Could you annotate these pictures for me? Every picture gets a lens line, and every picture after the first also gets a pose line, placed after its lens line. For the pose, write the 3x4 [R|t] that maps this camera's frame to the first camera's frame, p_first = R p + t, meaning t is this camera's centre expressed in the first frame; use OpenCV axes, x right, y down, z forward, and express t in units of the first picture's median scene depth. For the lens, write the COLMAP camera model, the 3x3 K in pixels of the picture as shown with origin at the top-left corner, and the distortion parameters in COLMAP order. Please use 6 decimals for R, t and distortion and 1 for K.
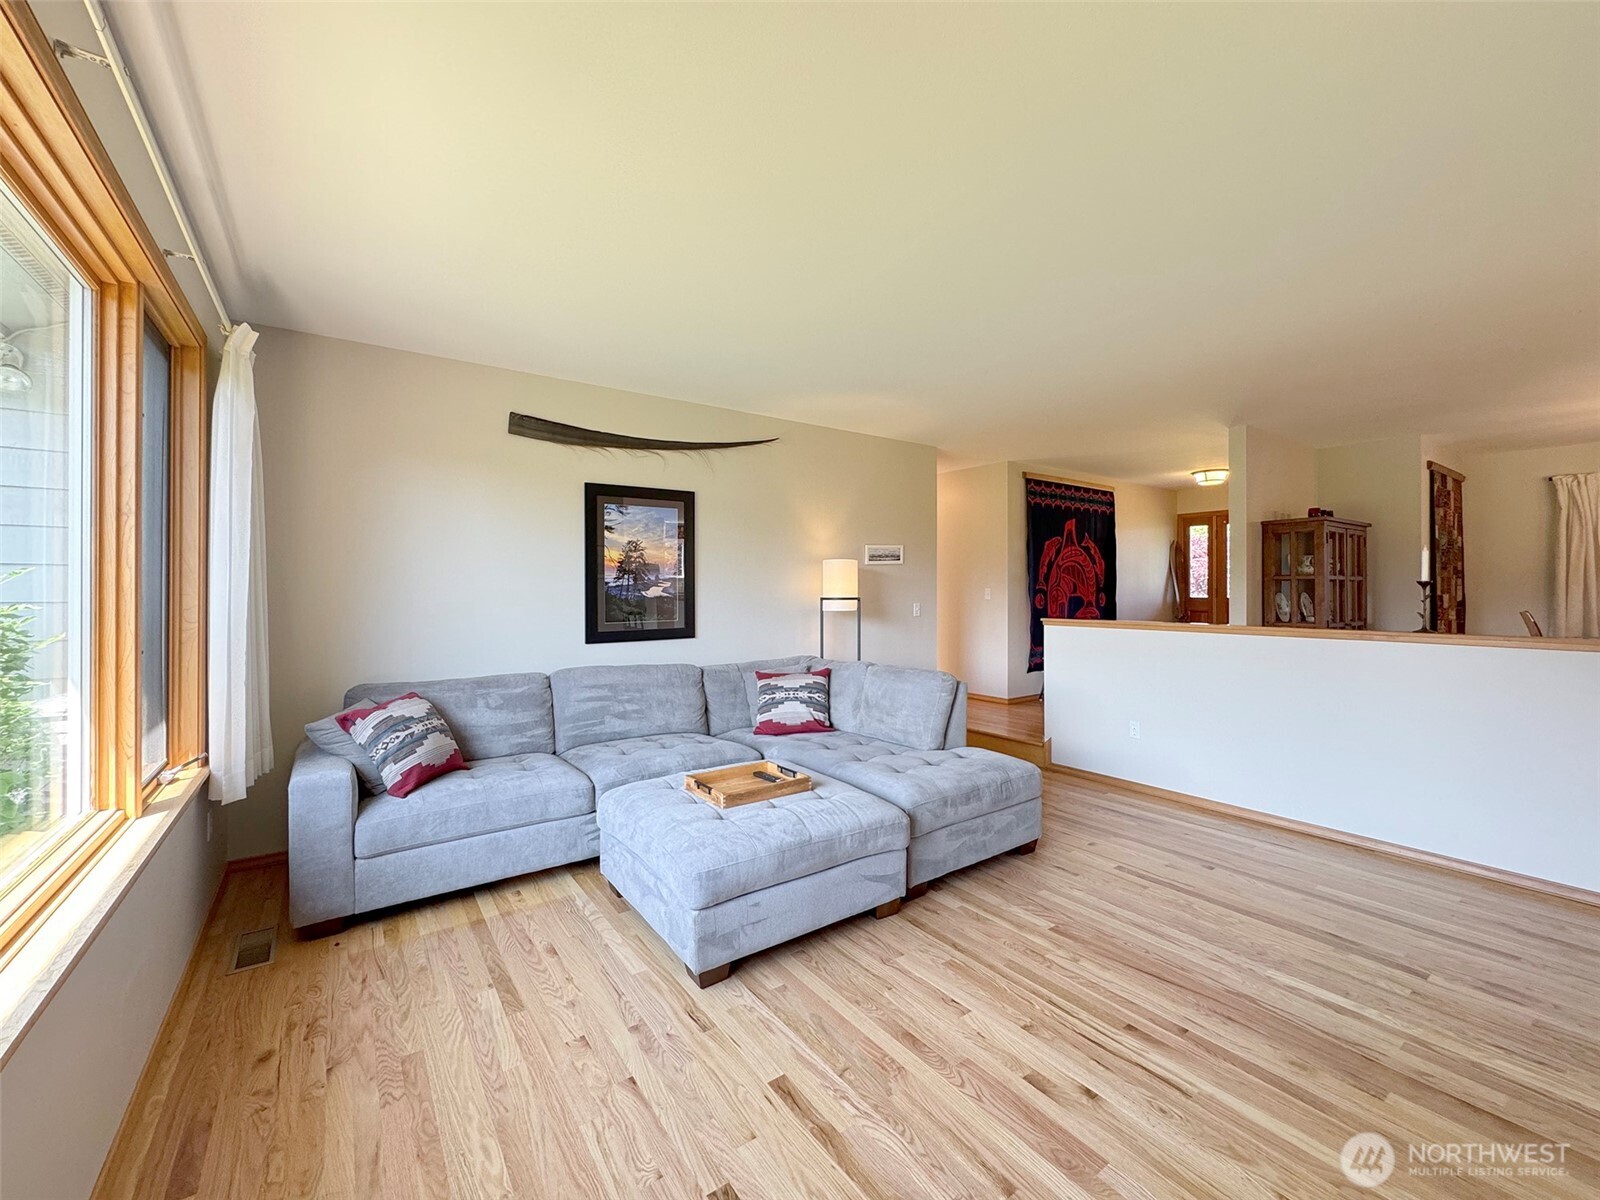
lens RADIAL K [[651.9, 0, 800.0], [0, 651.9, 600.0], [0, 0, 1]] dist [-0.000834, -0.000305]
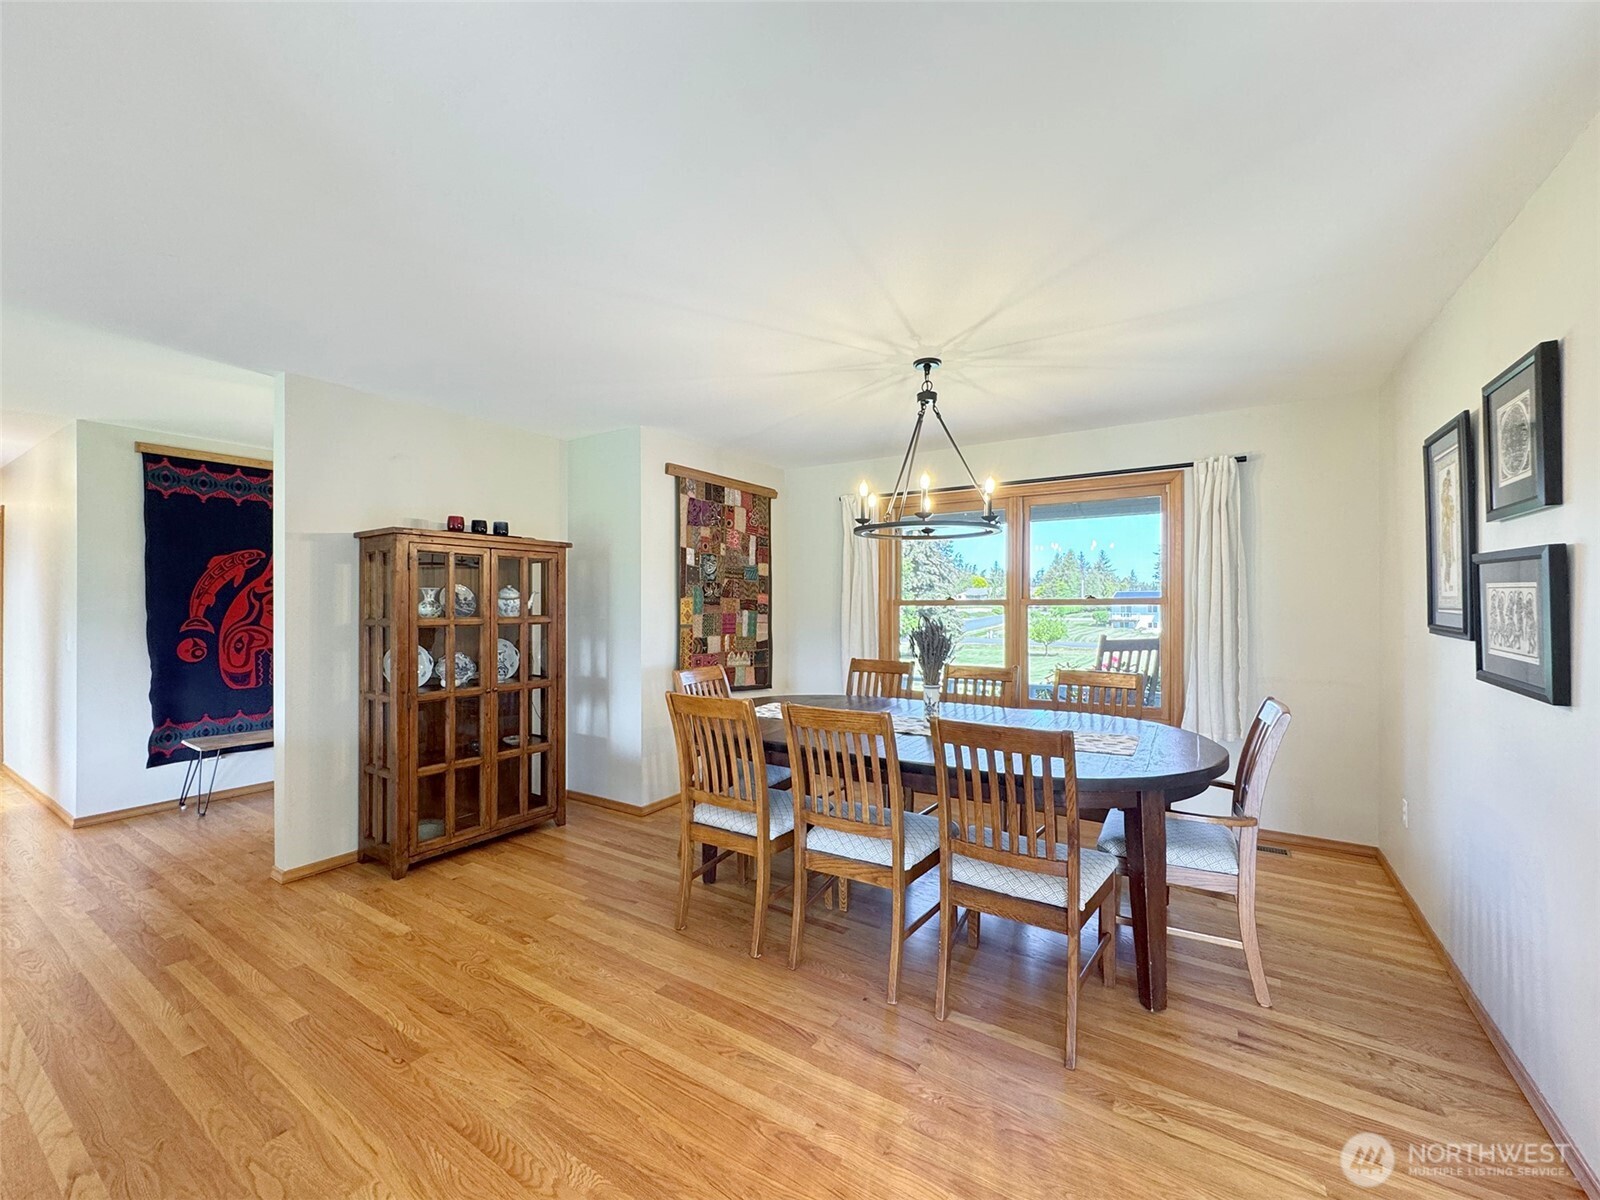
lens RADIAL K [[651.9, 0, 800.0], [0, 651.9, 600.0], [0, 0, 1]] dist [-0.000834, -0.000305]
pose [[0.930400, 0.002541, 0.366537, 0.699760], [0.004701, 0.999811, -0.018863, -0.033415], [-0.366515, 0.019274, 0.930212, 0.203543]]
